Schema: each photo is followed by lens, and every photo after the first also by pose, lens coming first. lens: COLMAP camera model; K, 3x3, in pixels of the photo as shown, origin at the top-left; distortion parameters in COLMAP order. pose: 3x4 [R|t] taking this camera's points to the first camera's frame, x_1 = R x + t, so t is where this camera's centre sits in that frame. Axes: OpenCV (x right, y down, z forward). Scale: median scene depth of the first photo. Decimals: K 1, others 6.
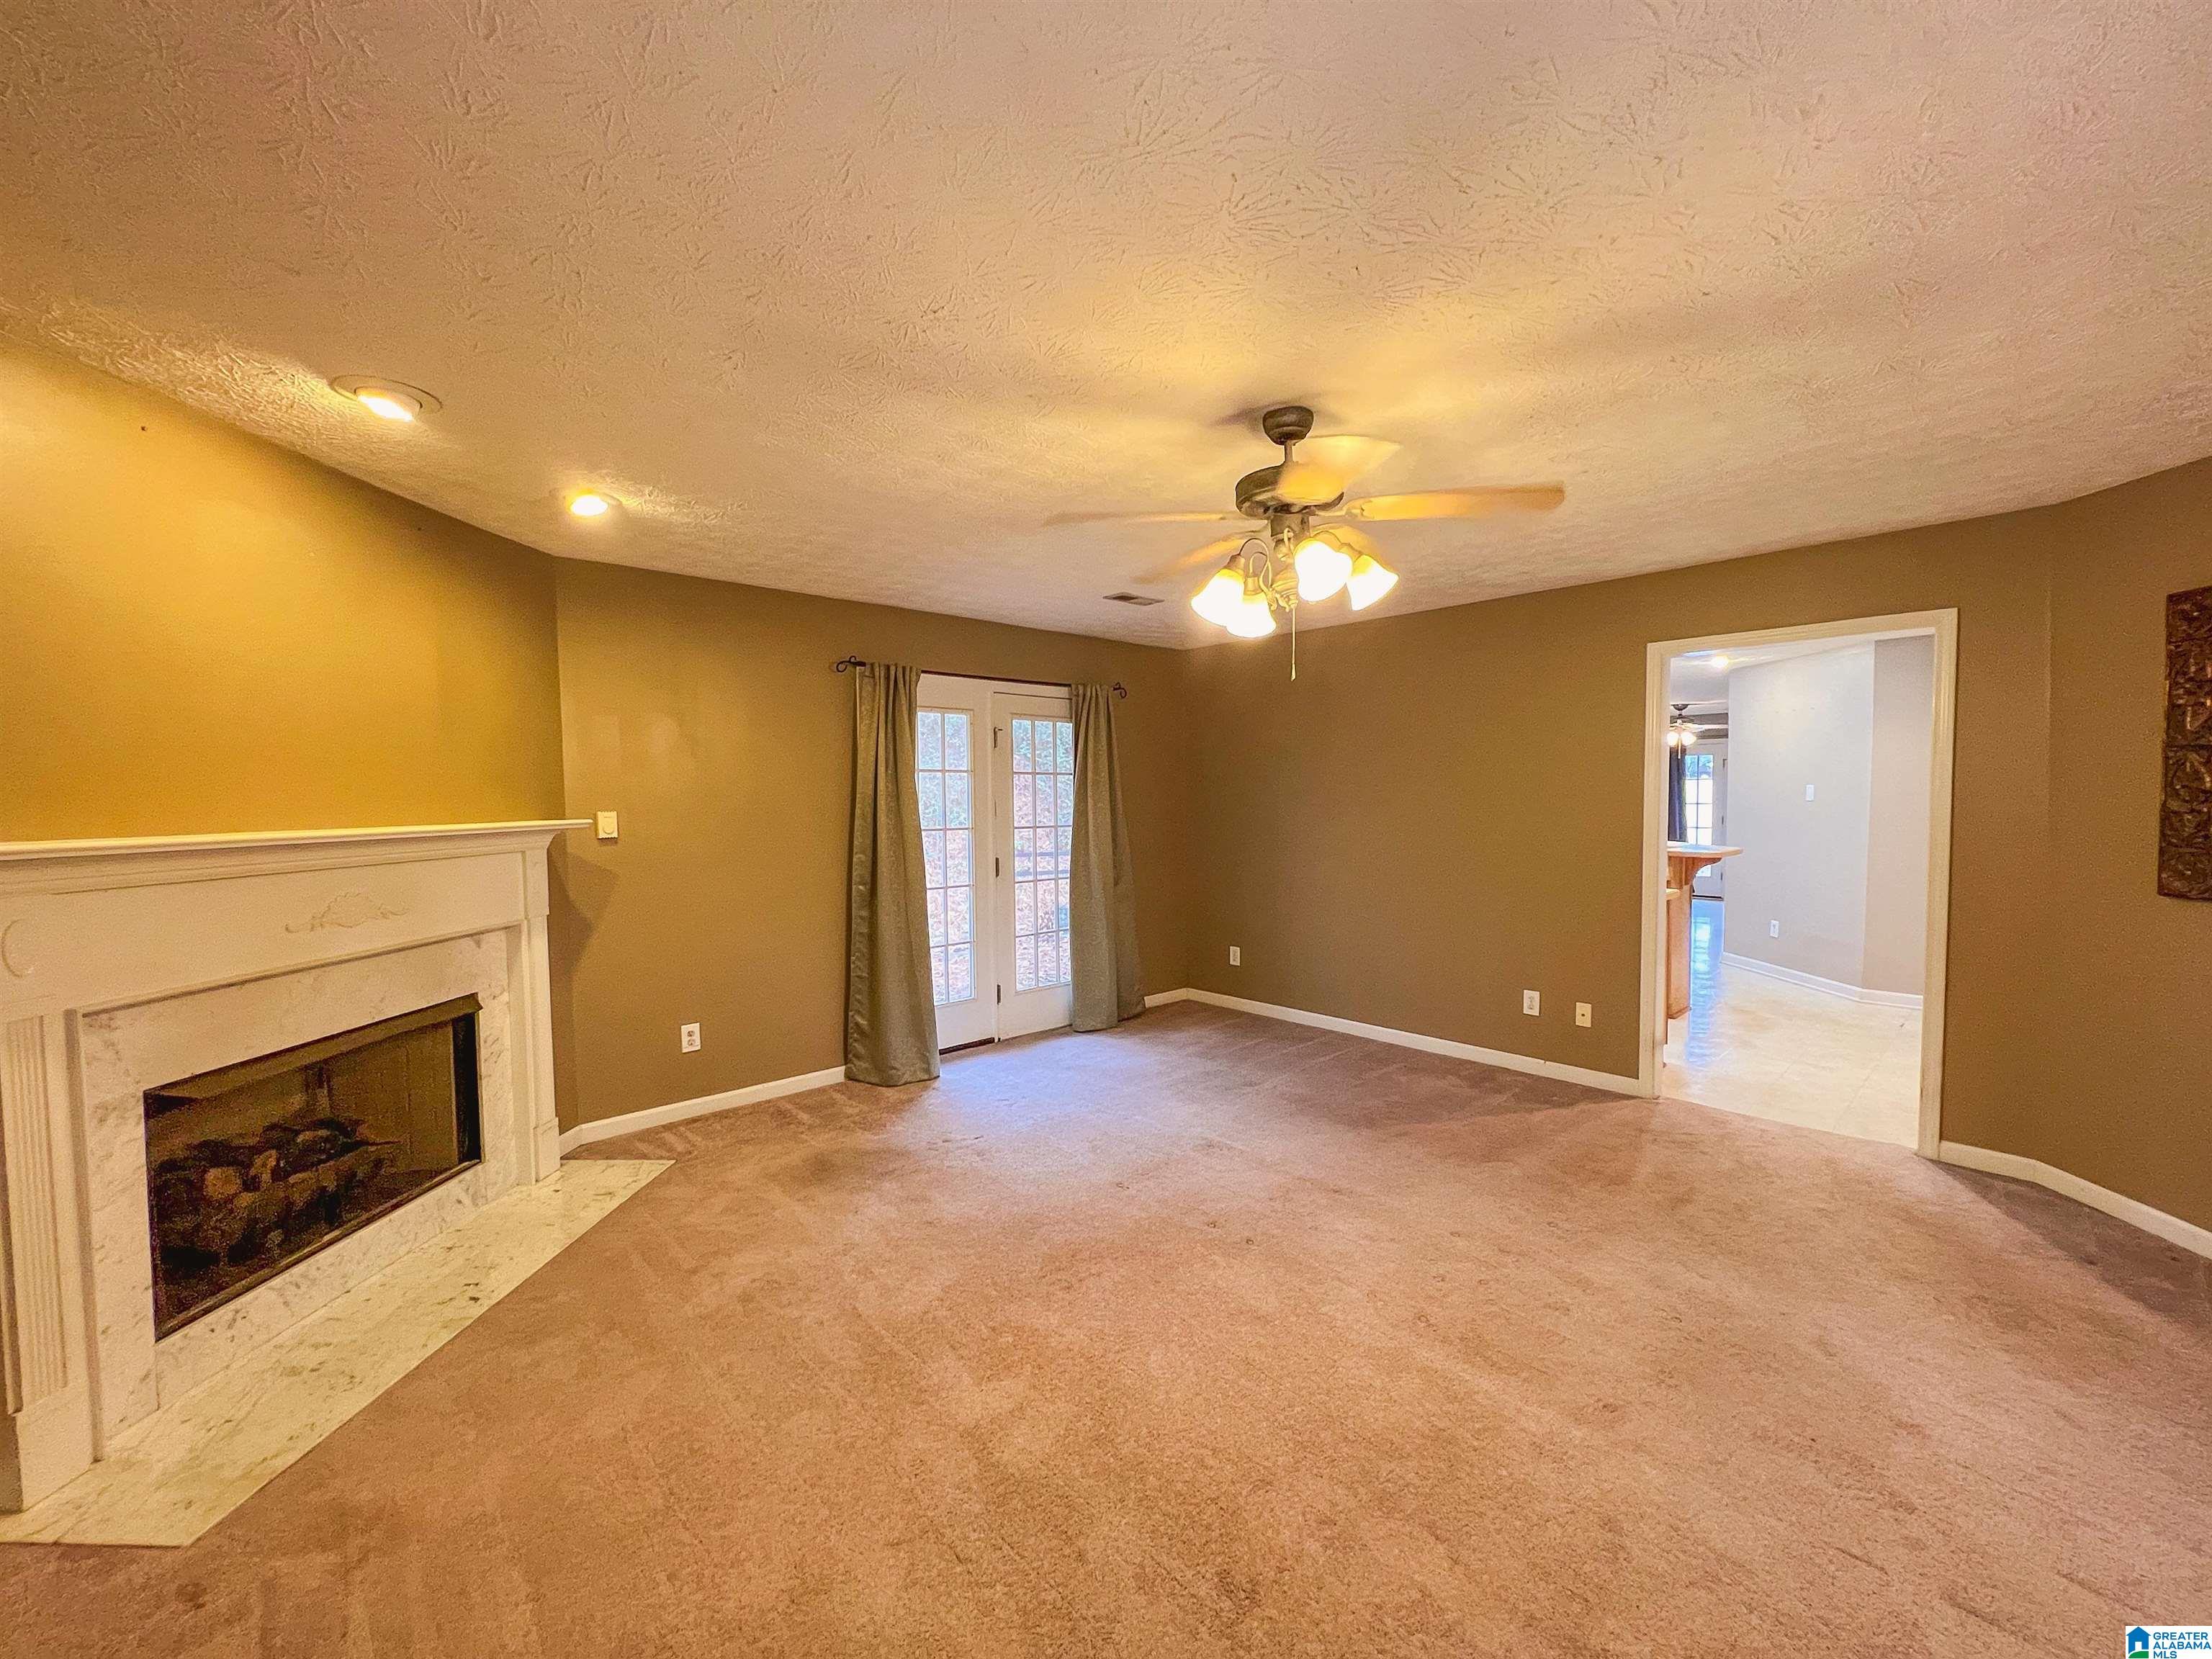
lens RADIAL K [[887.0, 0, 1108.8], [0, 887.0, 834.0], [0, 0, 1]] dist [-0.001357, 0.000264]
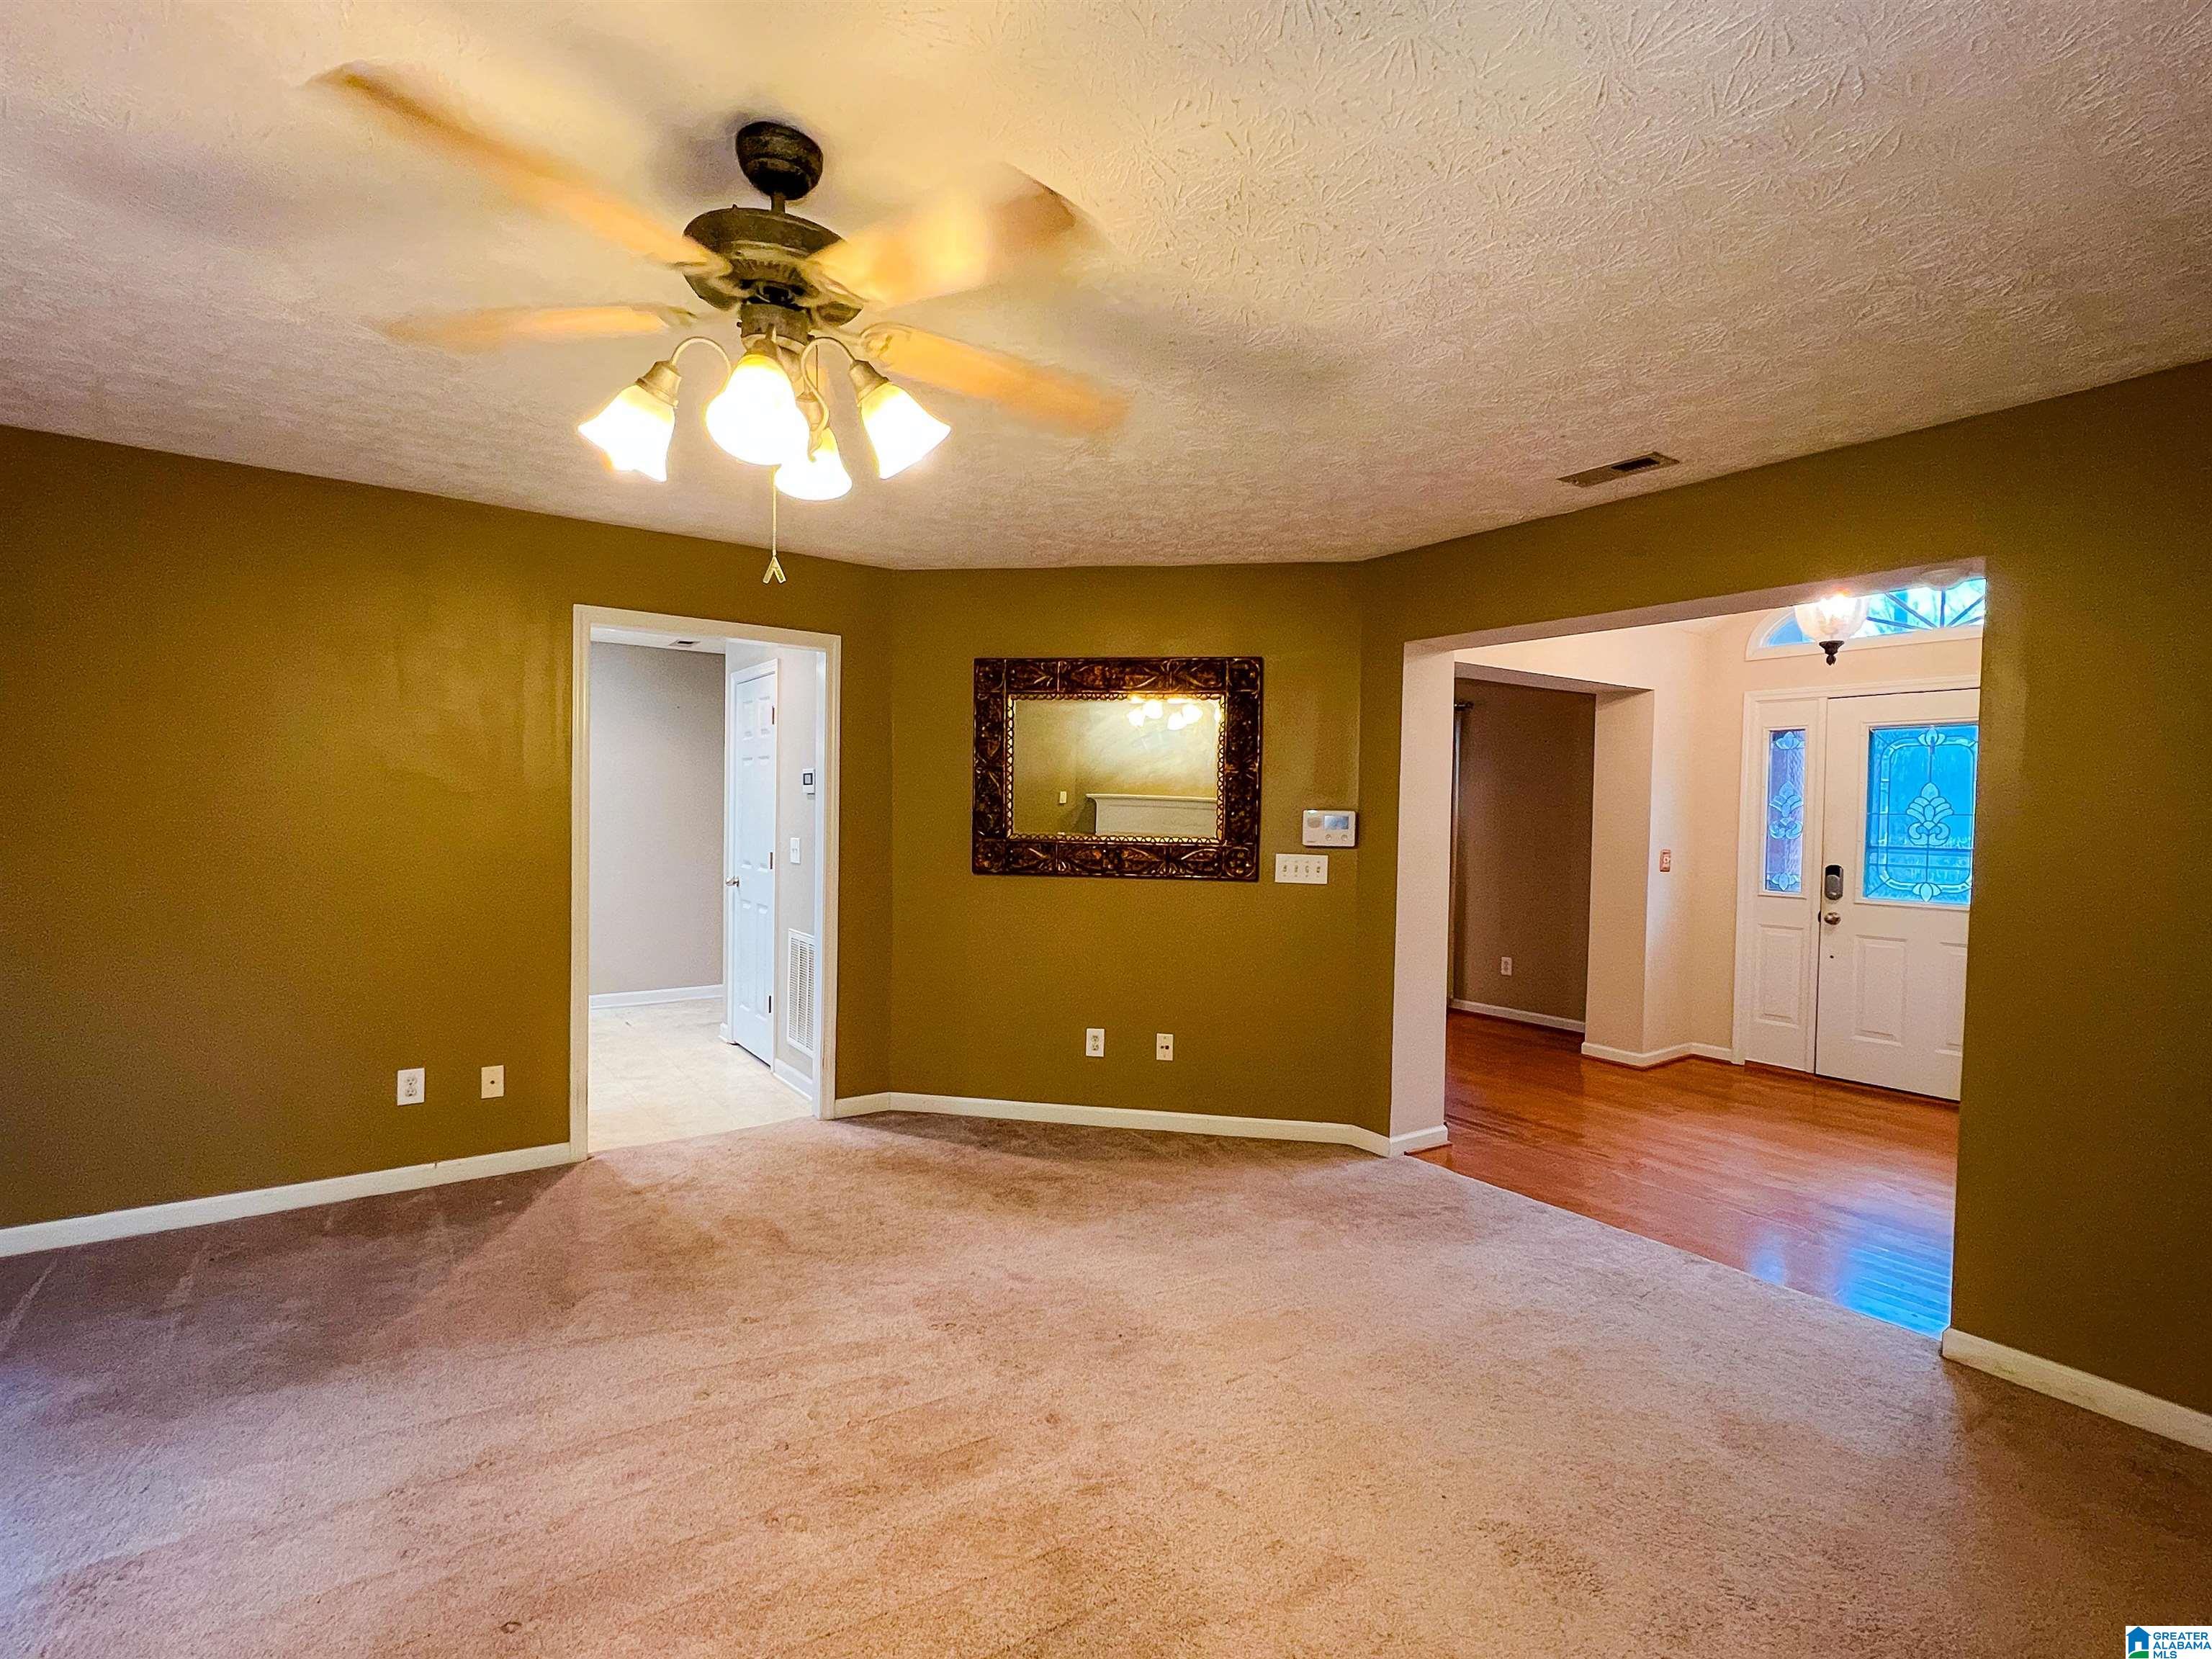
lens RADIAL K [[1028.3, 0, 1112.2], [0, 1028.3, 832.4], [0, 0, 1]] dist [0.005553, 0.000629]
pose [[0.130657, -0.012341, 0.991351, -0.324048], [0.022183, 0.999709, 0.009522, -0.003527], [-0.991179, 0.020747, 0.130892, 0.465462]]
